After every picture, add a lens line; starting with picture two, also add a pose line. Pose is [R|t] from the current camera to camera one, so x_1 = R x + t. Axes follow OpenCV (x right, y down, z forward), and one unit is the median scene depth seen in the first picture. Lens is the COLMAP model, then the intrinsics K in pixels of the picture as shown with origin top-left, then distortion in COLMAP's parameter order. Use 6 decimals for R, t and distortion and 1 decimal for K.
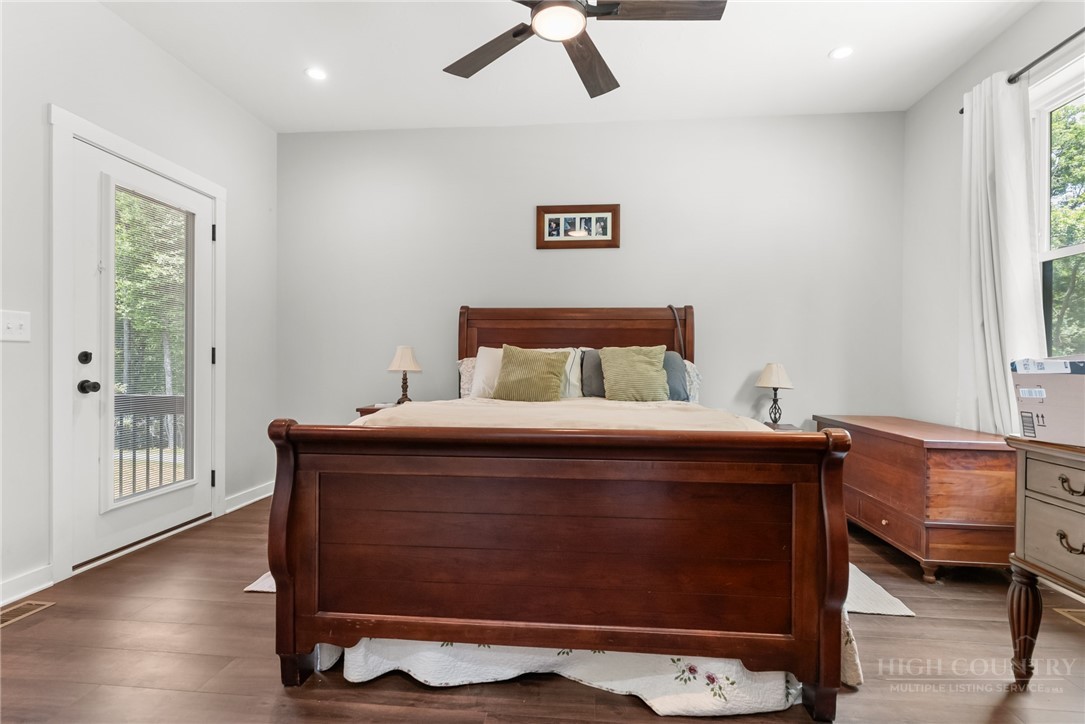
lens RADIAL K [[526.0, 0, 542.4], [0, 526.0, 382.8], [0, 0, 1]] dist [0.001013, 0.000253]
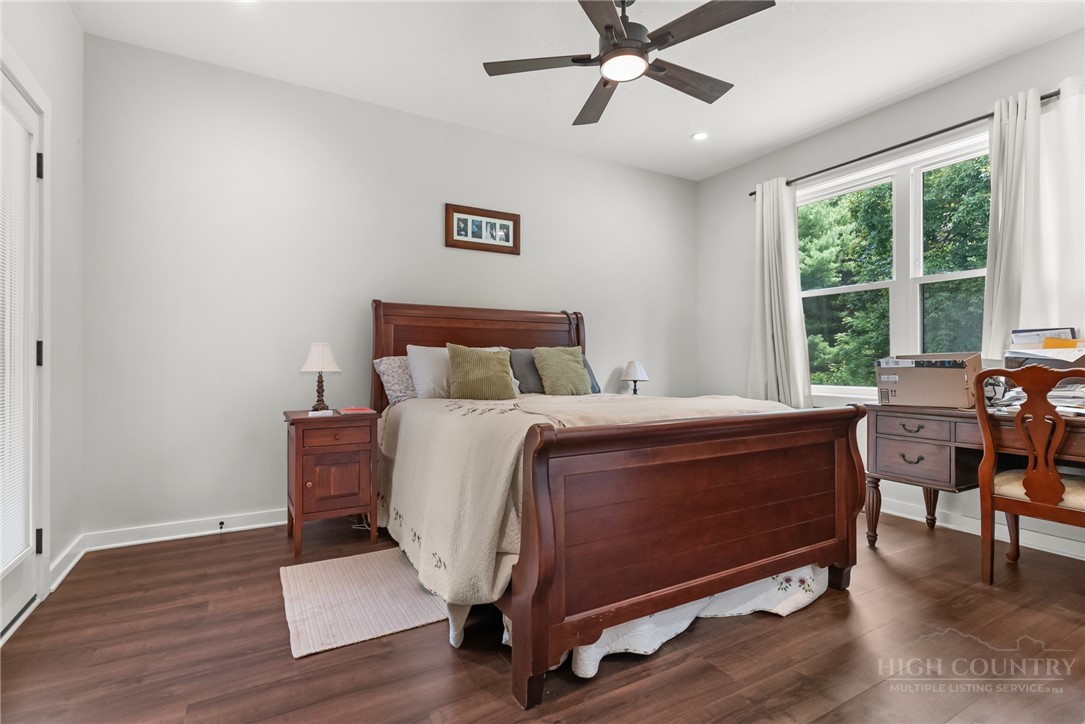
lens RADIAL K [[525.4, 0, 541.7], [0, 525.4, 375.5], [0, 0, 1]] dist [0.001429, 0.000921]
pose [[0.814498, -0.020461, 0.579806, -0.505776], [0.024704, 0.999695, 0.000575, -0.009499], [-0.579640, 0.013855, 0.814755, 0.108042]]
